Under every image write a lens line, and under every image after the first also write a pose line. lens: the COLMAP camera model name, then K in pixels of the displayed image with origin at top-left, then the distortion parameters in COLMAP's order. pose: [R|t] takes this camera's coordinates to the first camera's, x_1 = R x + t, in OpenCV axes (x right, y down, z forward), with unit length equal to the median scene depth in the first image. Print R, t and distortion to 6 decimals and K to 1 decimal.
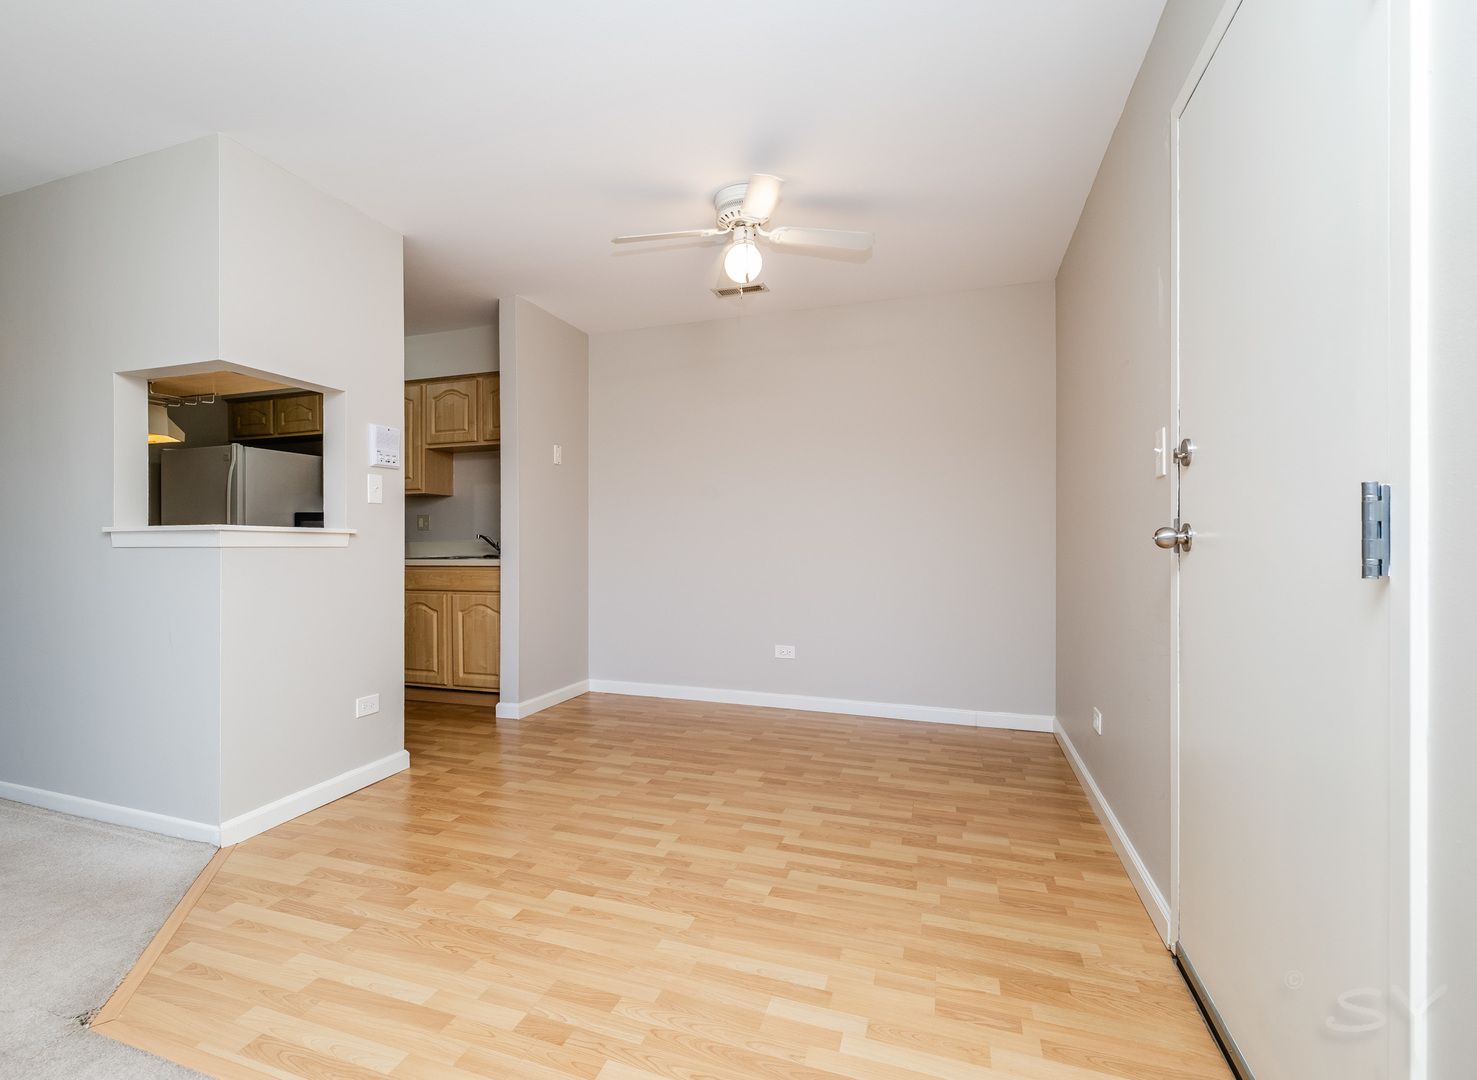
lens RADIAL K [[724.6, 0, 650.2], [0, 724.6, 548.8], [0, 0, 1]] dist [0.001102, -0.001238]
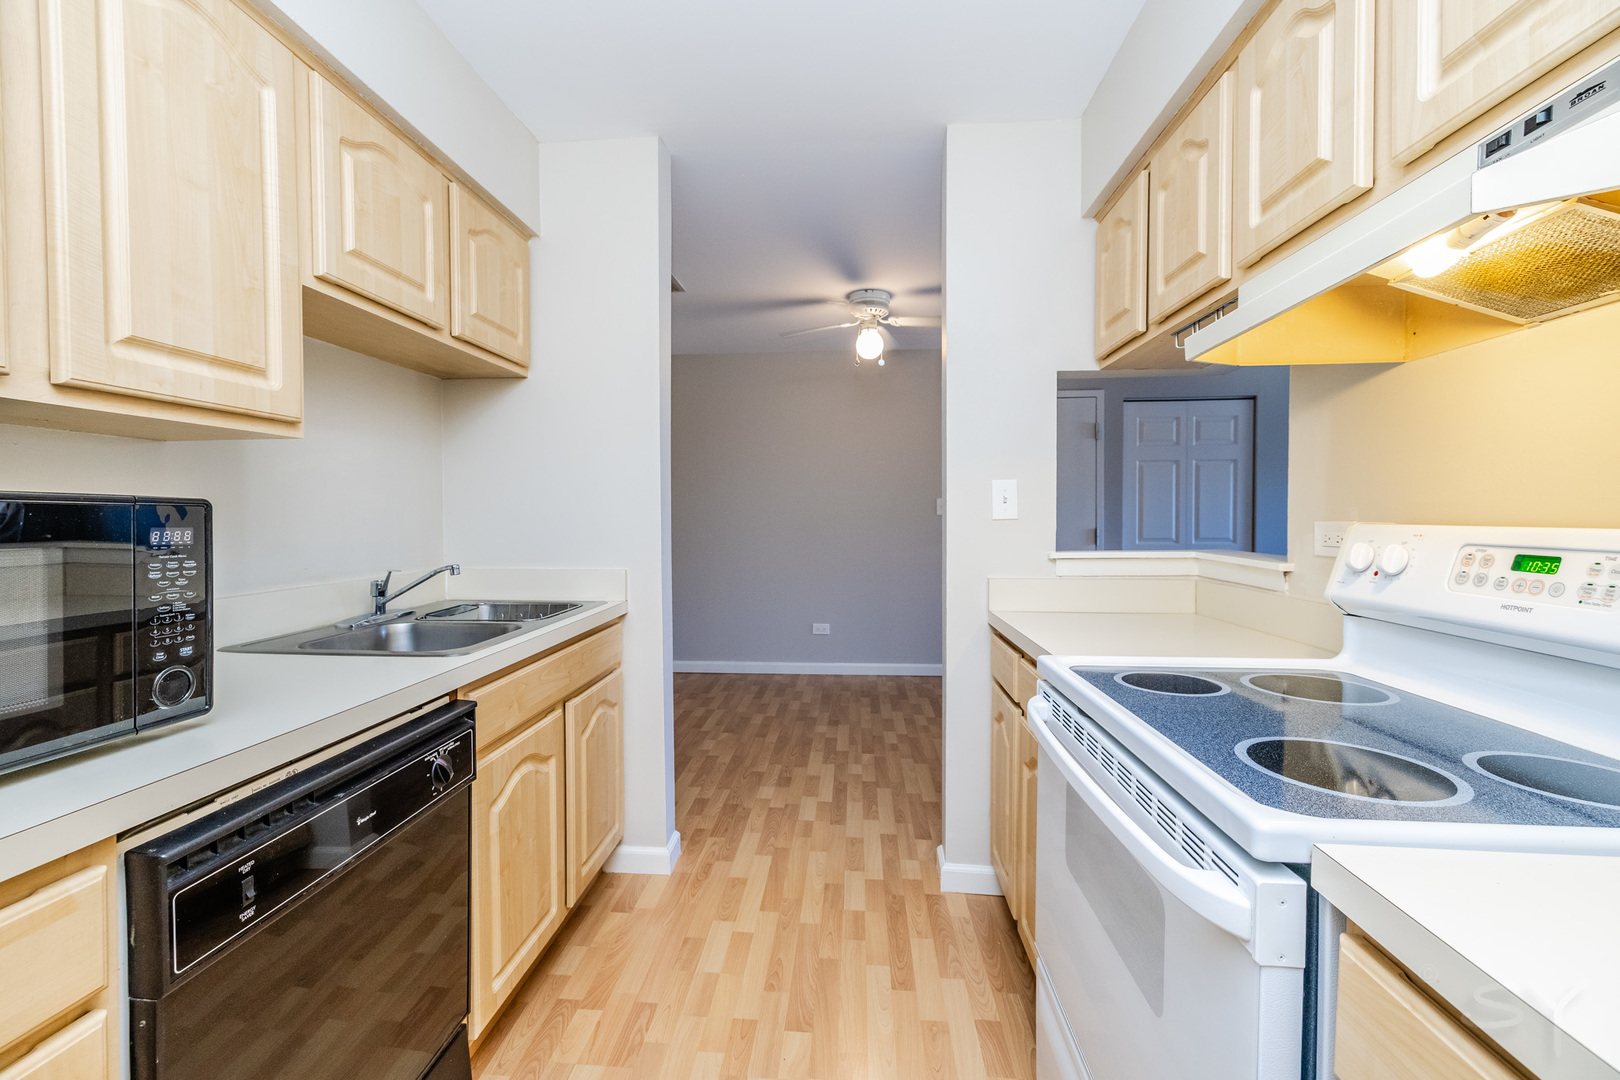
lens RADIAL K [[684.0, 0, 808.8], [0, 684.0, 532.0], [0, 0, 1]] dist [-0.001917, 0.000510]
pose [[-0.312516, -0.020456, 0.949692, -1.189327], [0.012483, 0.999593, 0.025639, -0.081223], [-0.949831, 0.019868, -0.312133, 1.668071]]
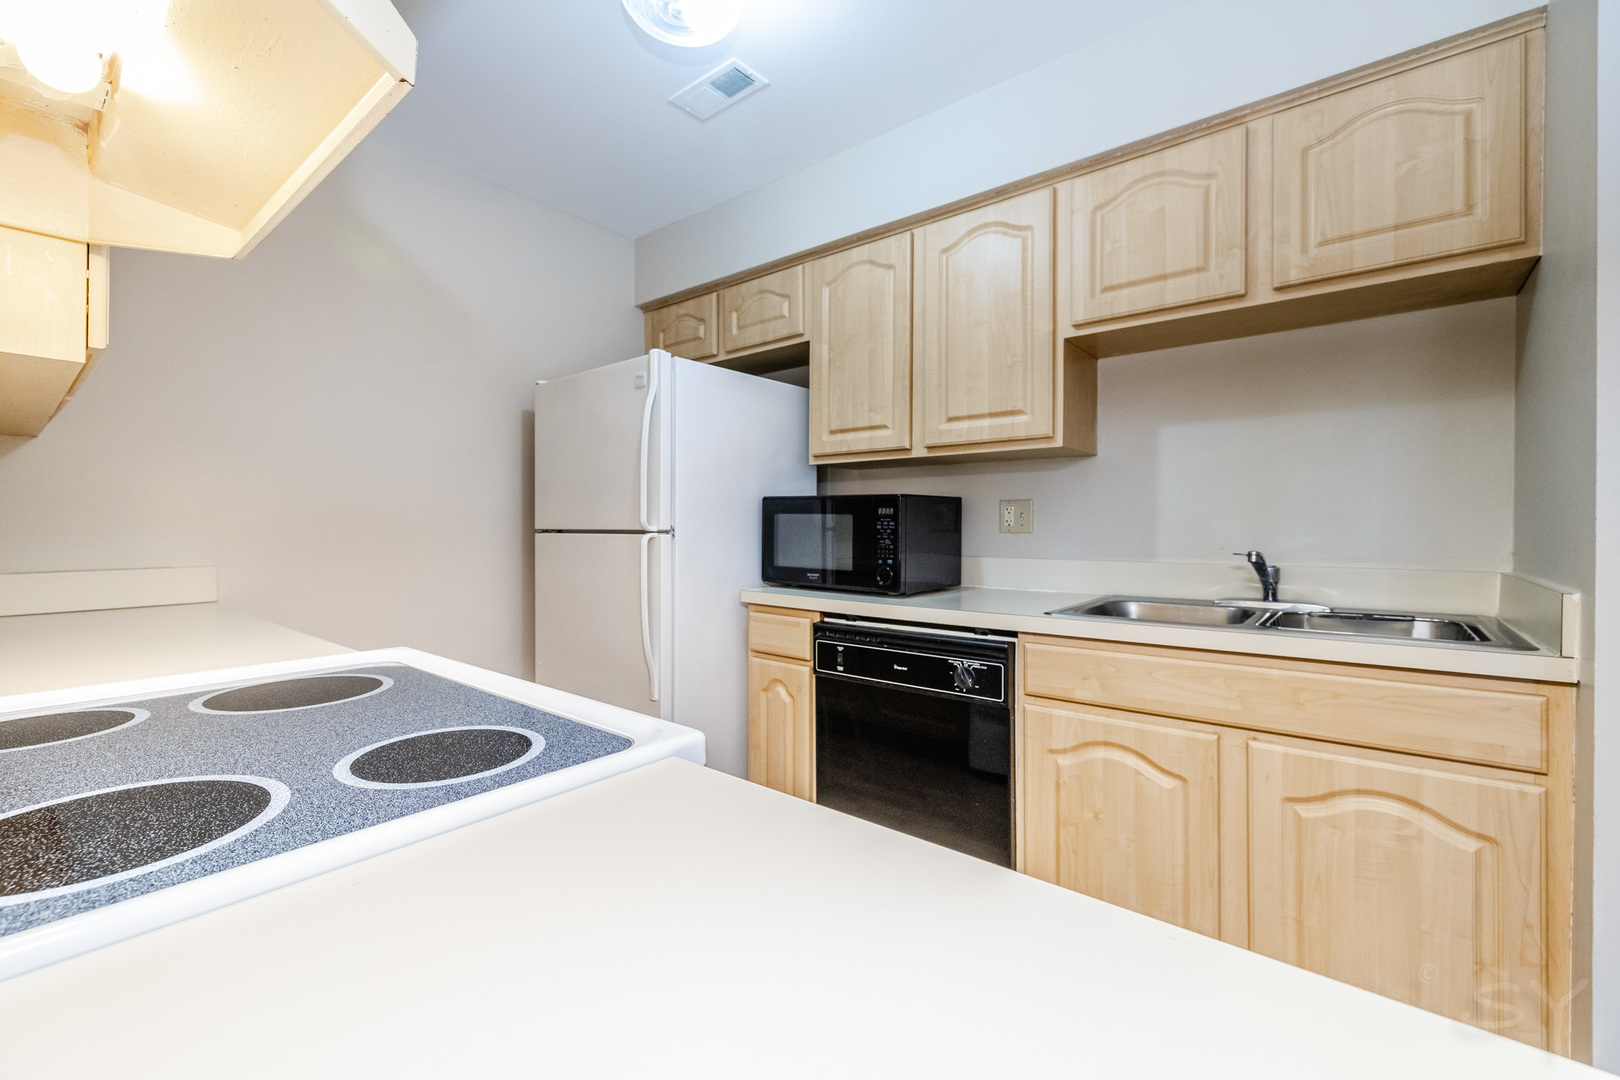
lens RADIAL K [[684.0, 0, 799.9], [0, 684.0, 531.0], [0, 0, 1]] dist [-0.001917, 0.000510]
pose [[0.953776, 0.006463, -0.300448, -0.626724], [-0.008287, 0.999954, -0.004796, -0.046642], [0.300403, 0.007064, 0.953786, 1.085264]]
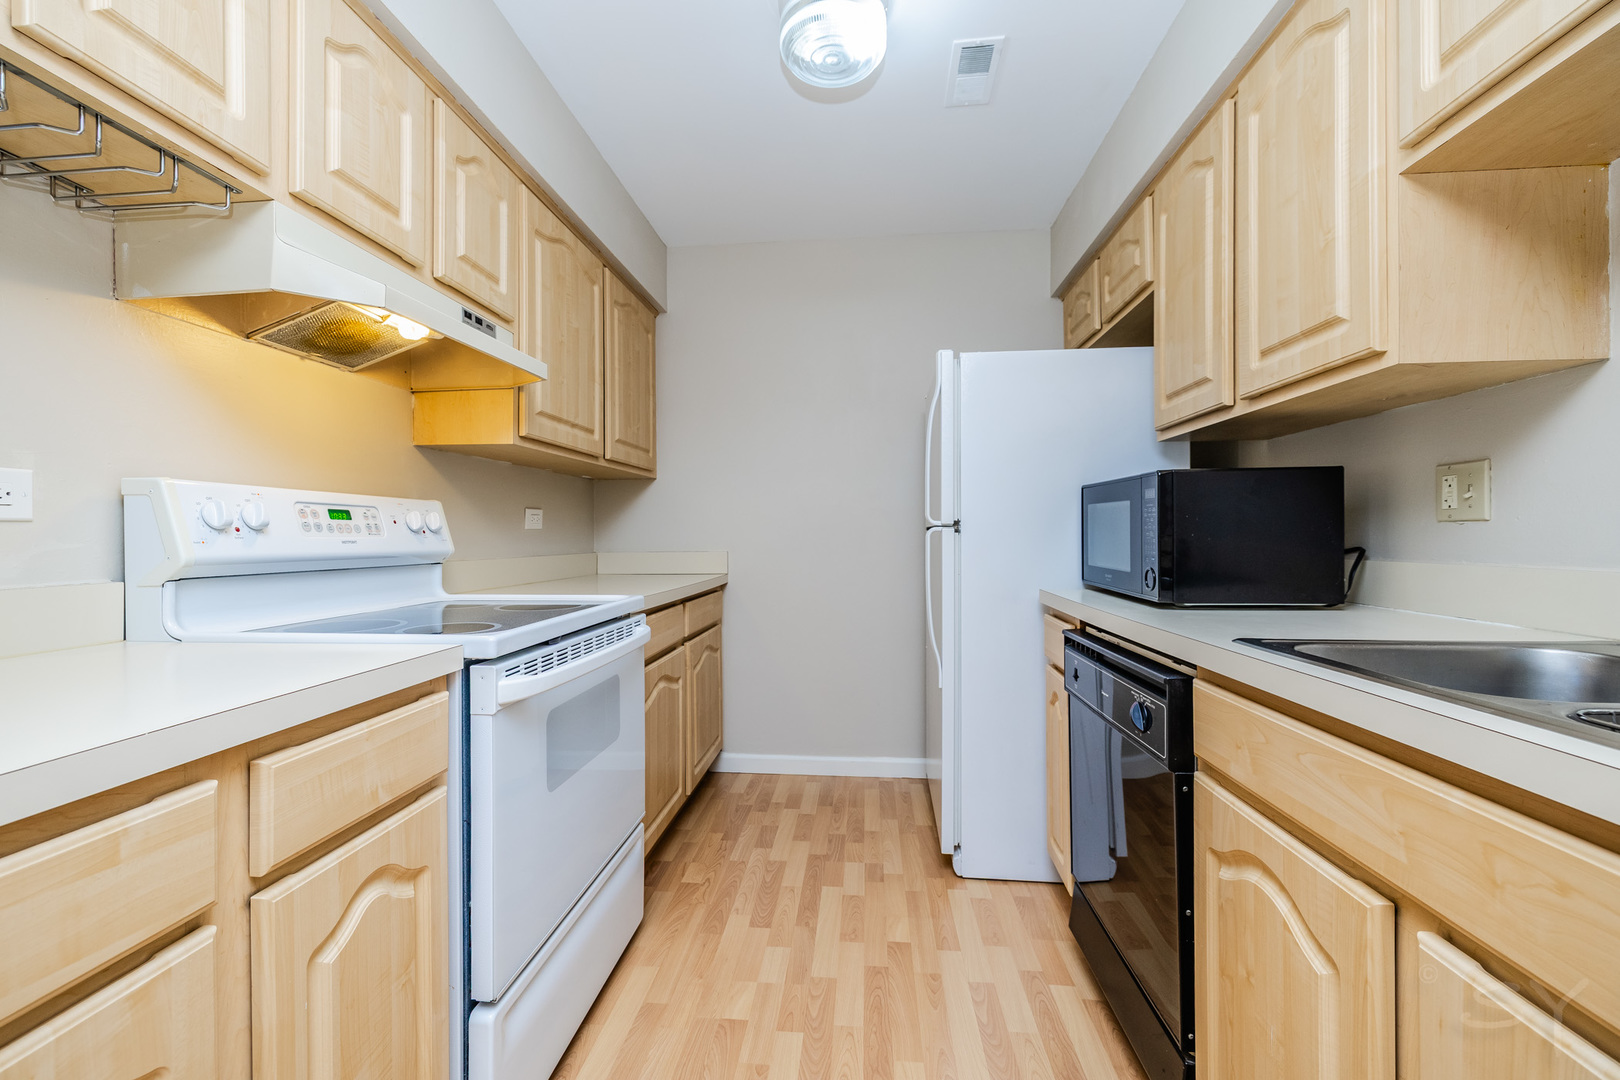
lens RADIAL K [[684.0, 0, 799.6], [0, 684.0, 533.6], [0, 0, 1]] dist [-0.001917, 0.000510]
pose [[0.285319, -0.001852, -0.958431, -0.282187], [-0.008446, 0.999954, -0.004446, -0.033957], [0.958395, 0.009364, 0.285290, 1.397586]]
